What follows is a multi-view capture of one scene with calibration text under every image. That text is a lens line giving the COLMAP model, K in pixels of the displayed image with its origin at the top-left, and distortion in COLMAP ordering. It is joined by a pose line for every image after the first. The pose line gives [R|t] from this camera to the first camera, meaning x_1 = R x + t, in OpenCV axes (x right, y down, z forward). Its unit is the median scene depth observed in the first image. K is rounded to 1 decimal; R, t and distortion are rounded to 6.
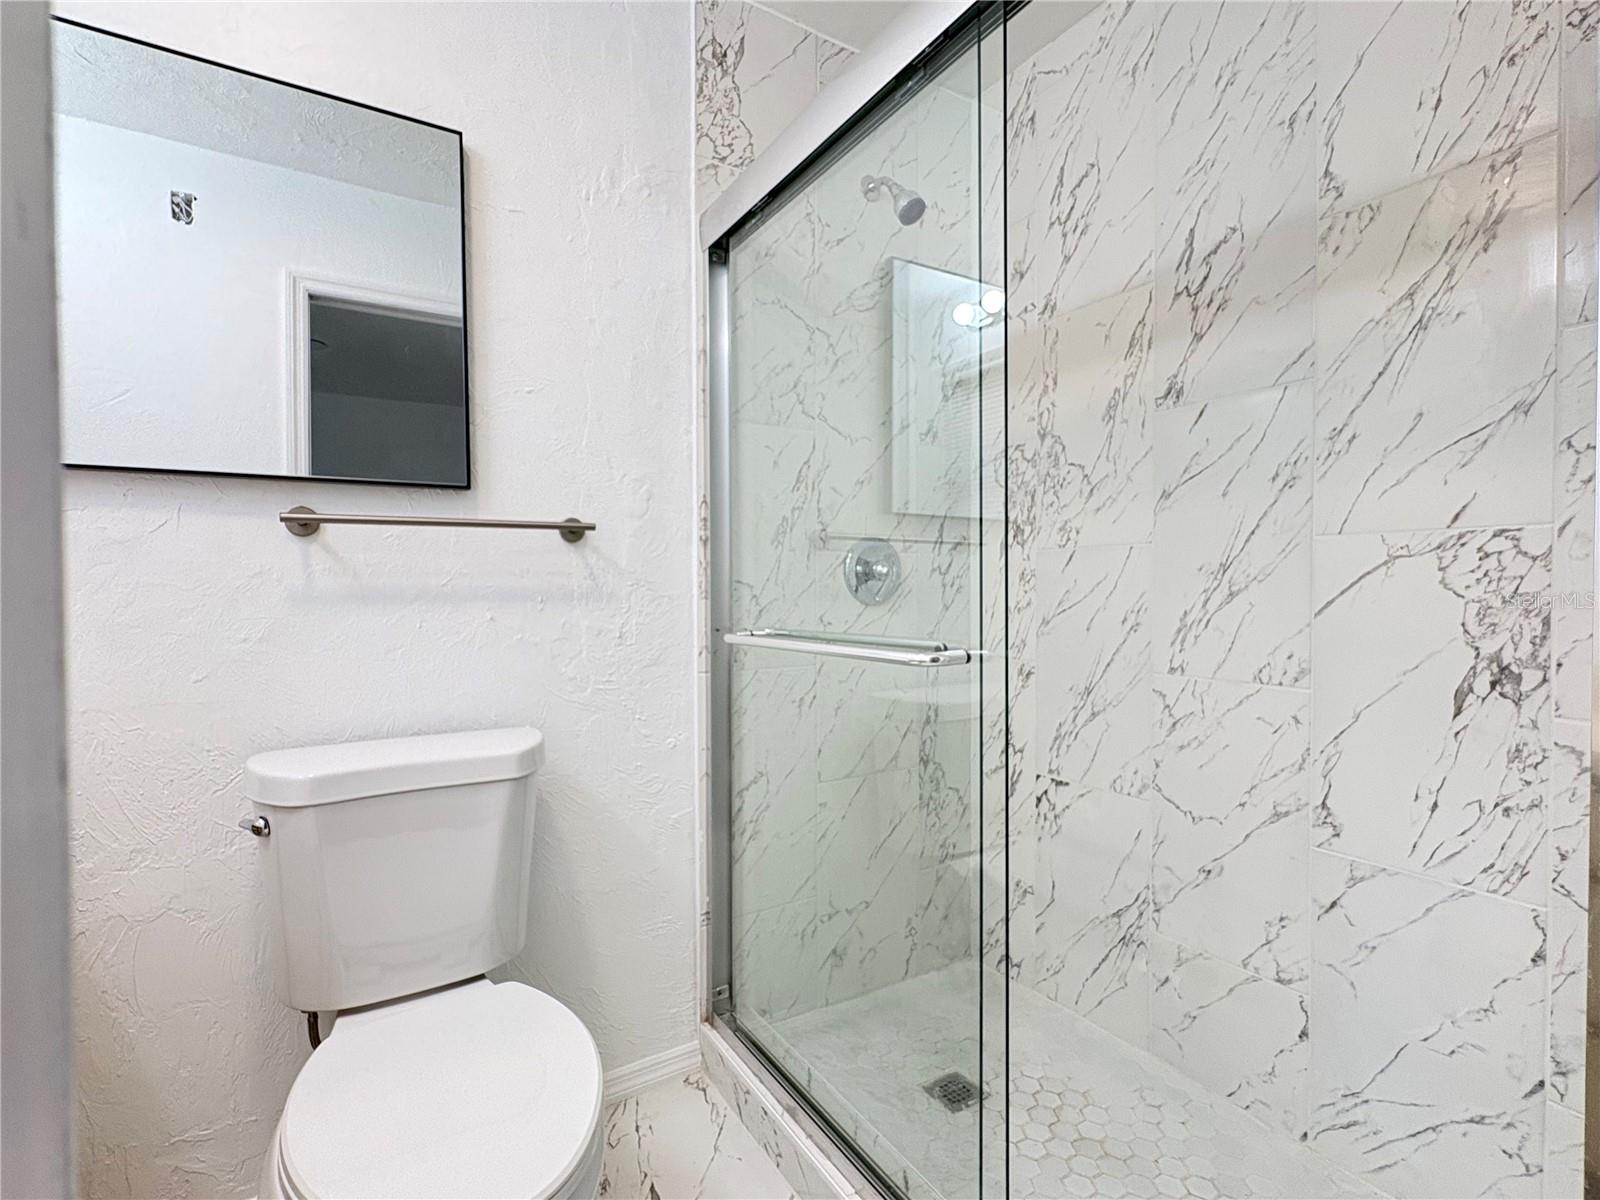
lens RADIAL K [[750.6, 0, 800.0], [0, 750.6, 600.0], [0, 0, 1]] dist [-0.001634, -0.000340]
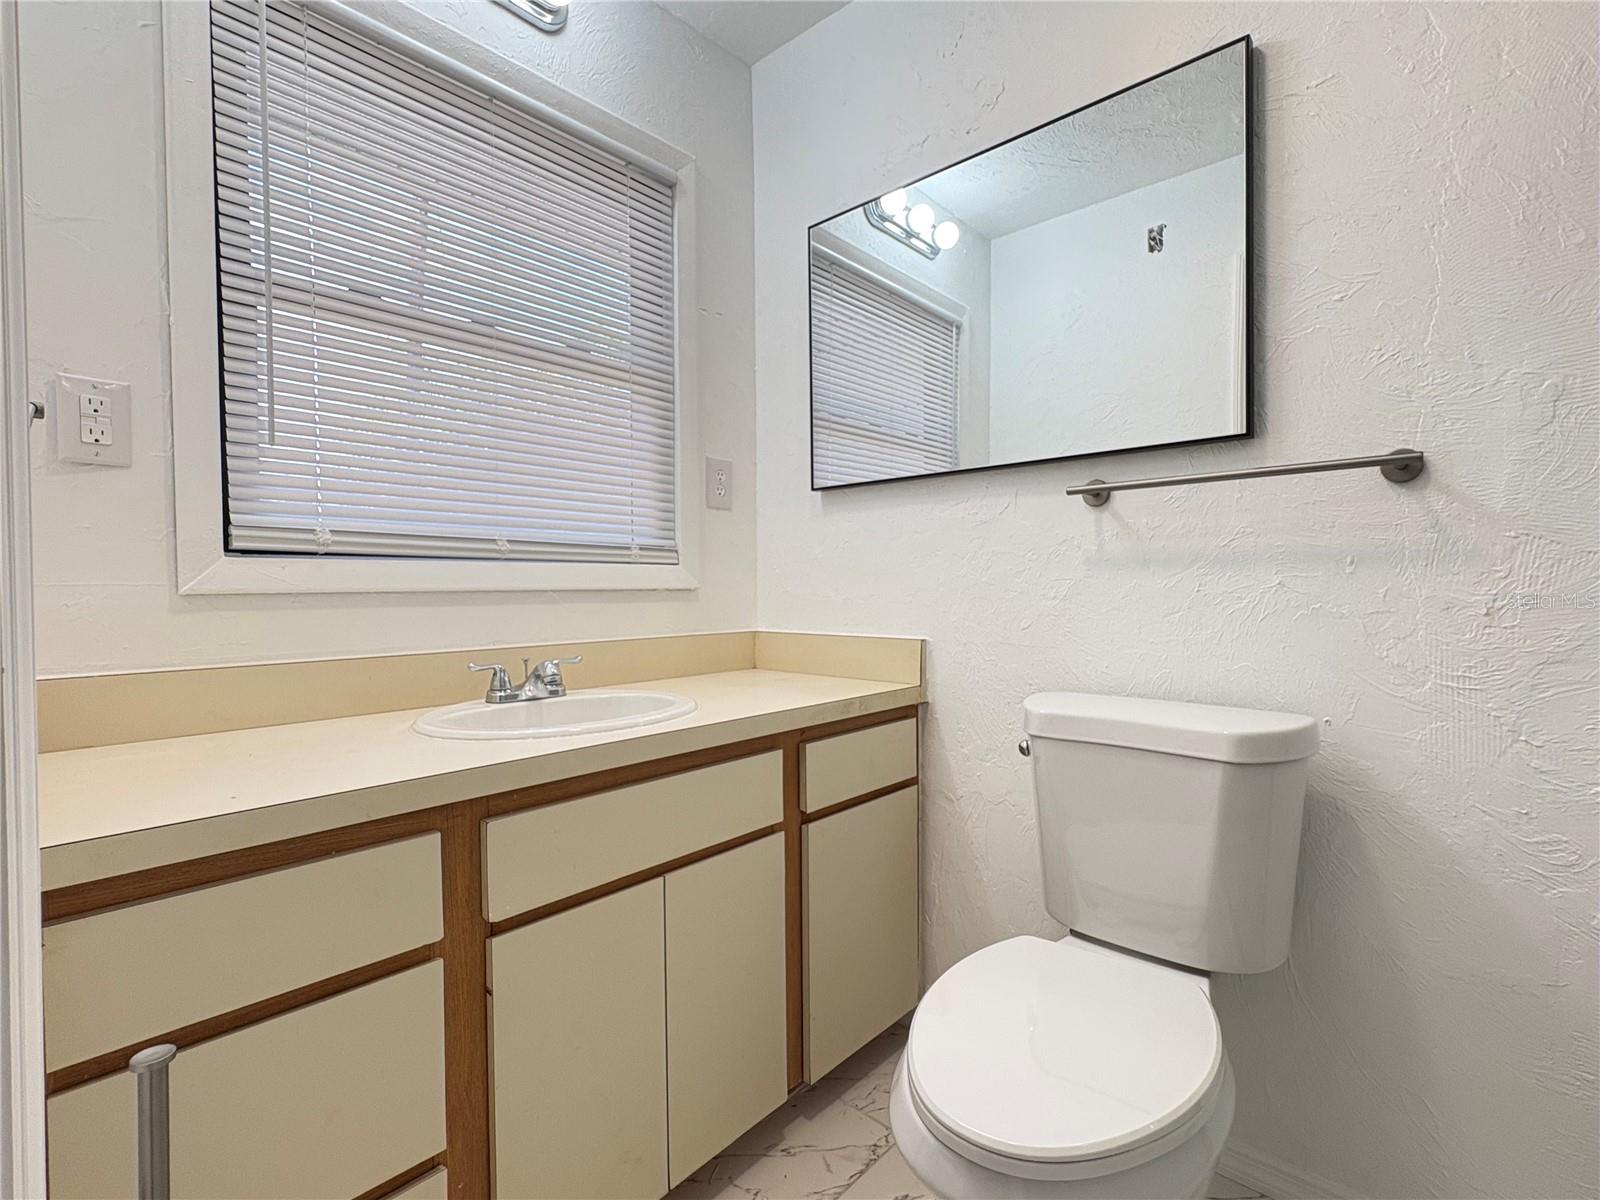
lens RADIAL K [[750.6, 0, 800.0], [0, 750.6, 600.0], [0, 0, 1]] dist [-0.001634, -0.000340]
pose [[0.280734, 0.024334, -0.959477, 0.247704], [-0.012077, 0.999689, 0.021820, 0.030856], [0.959710, 0.005462, 0.280940, 0.228165]]
